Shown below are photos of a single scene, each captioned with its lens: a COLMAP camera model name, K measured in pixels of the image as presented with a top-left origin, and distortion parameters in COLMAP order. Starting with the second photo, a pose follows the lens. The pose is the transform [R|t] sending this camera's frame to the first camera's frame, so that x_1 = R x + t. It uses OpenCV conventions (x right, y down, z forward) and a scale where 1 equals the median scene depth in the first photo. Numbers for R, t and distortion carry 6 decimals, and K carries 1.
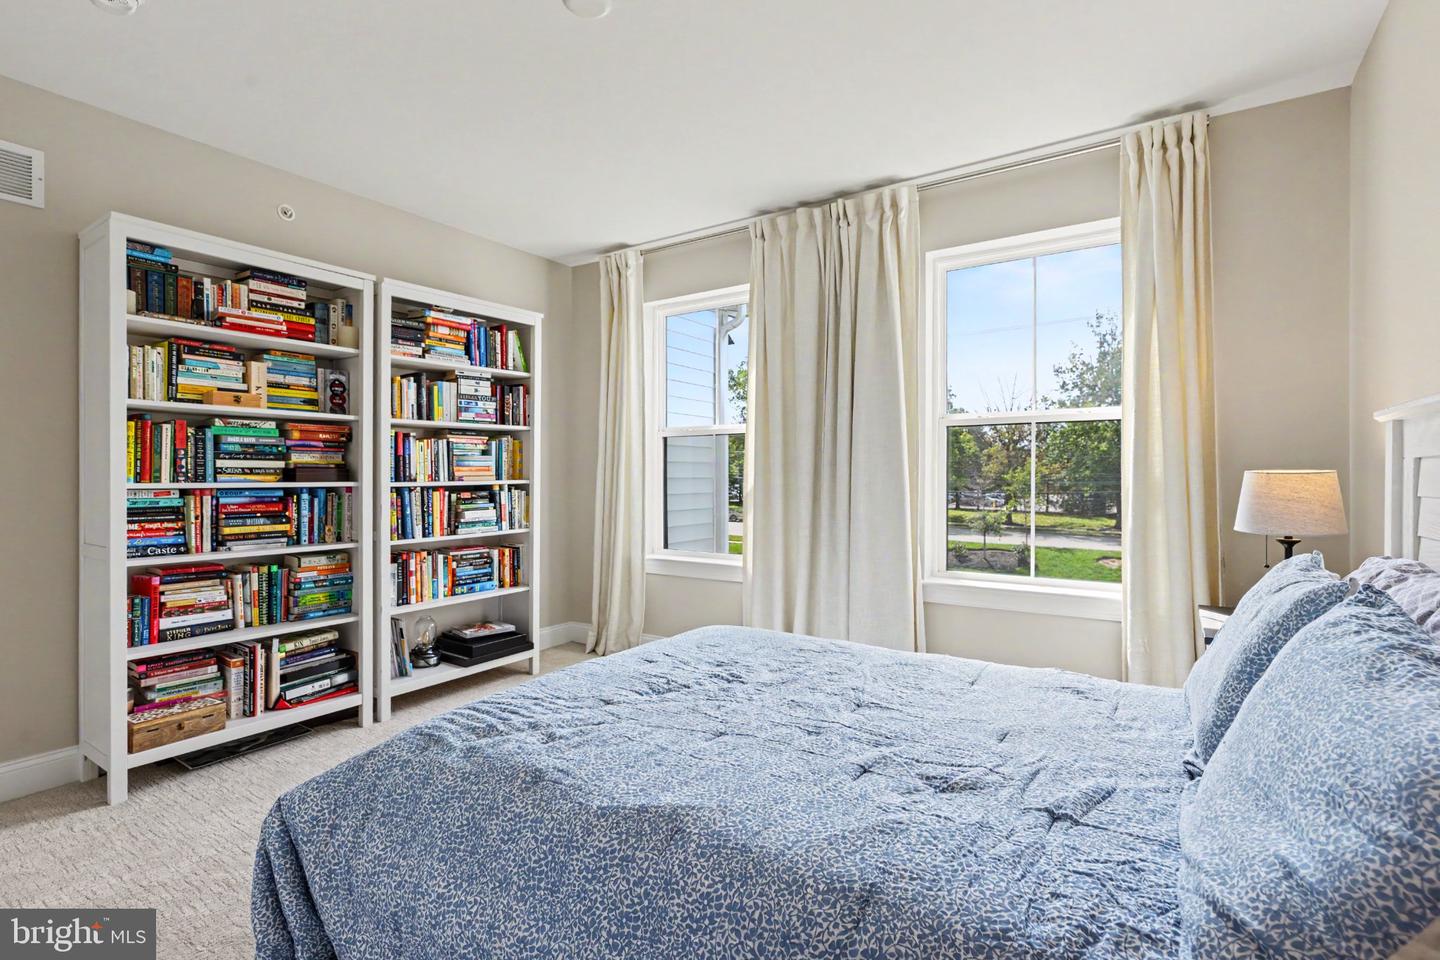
lens RADIAL K [[686.4, 0, 723.3], [0, 686.4, 470.5], [0, 0, 1]] dist [-0.000805, -0.000060]
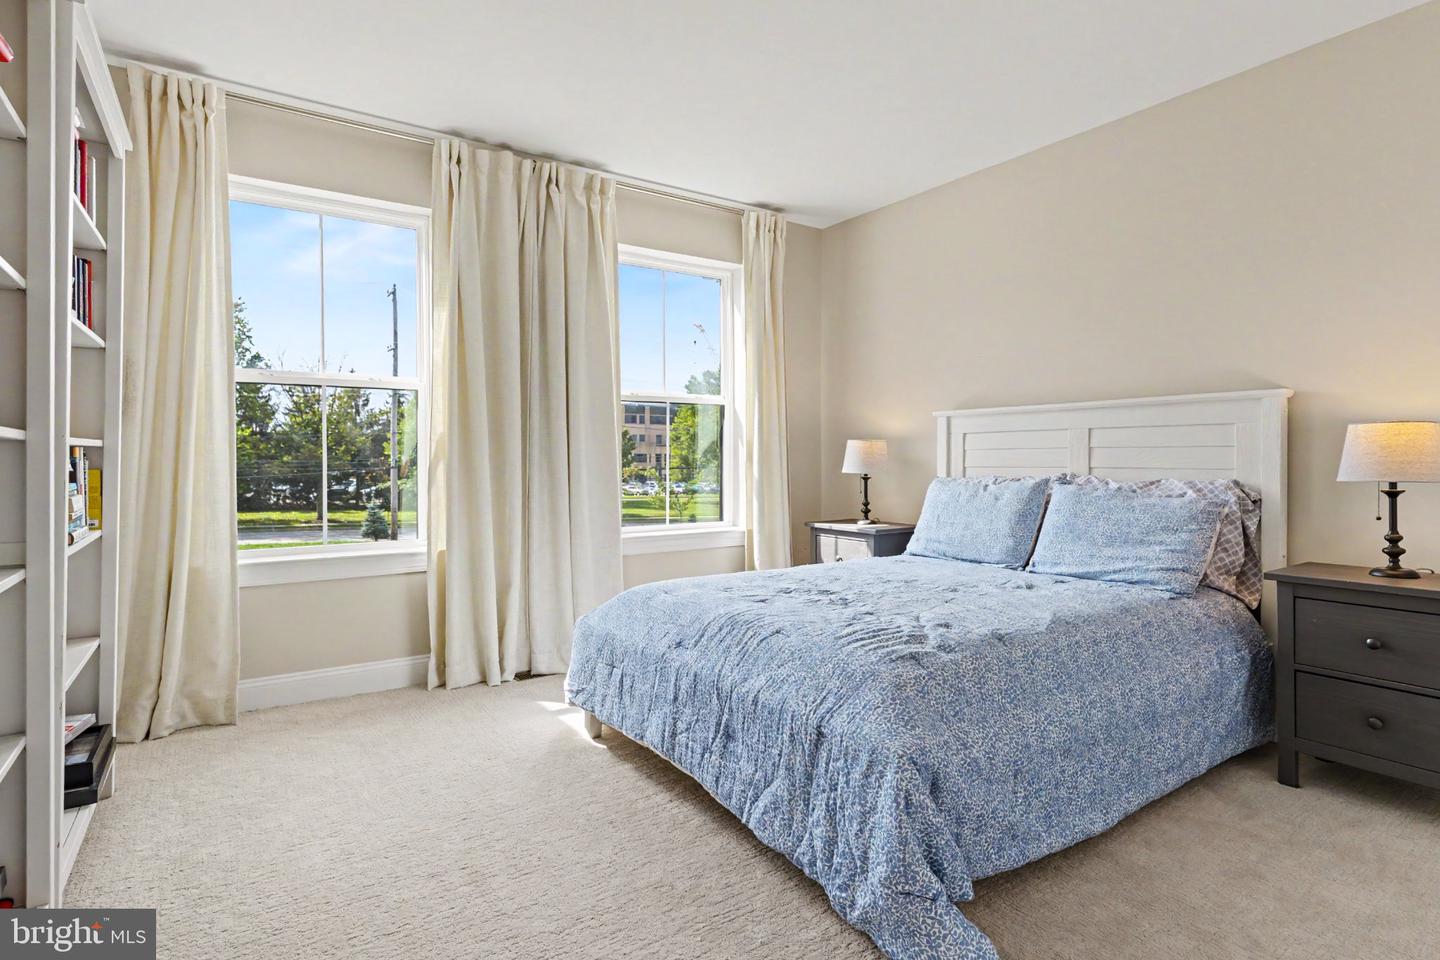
lens RADIAL K [[737.9, 0, 727.6], [0, 737.9, 457.4], [0, 0, 1]] dist [0.009705, 0.000783]
pose [[0.371250, 0.004806, 0.928521, -0.712469], [0.005335, 0.999959, -0.007309, 0.038242], [-0.928518, 0.007668, 0.371209, 0.368637]]
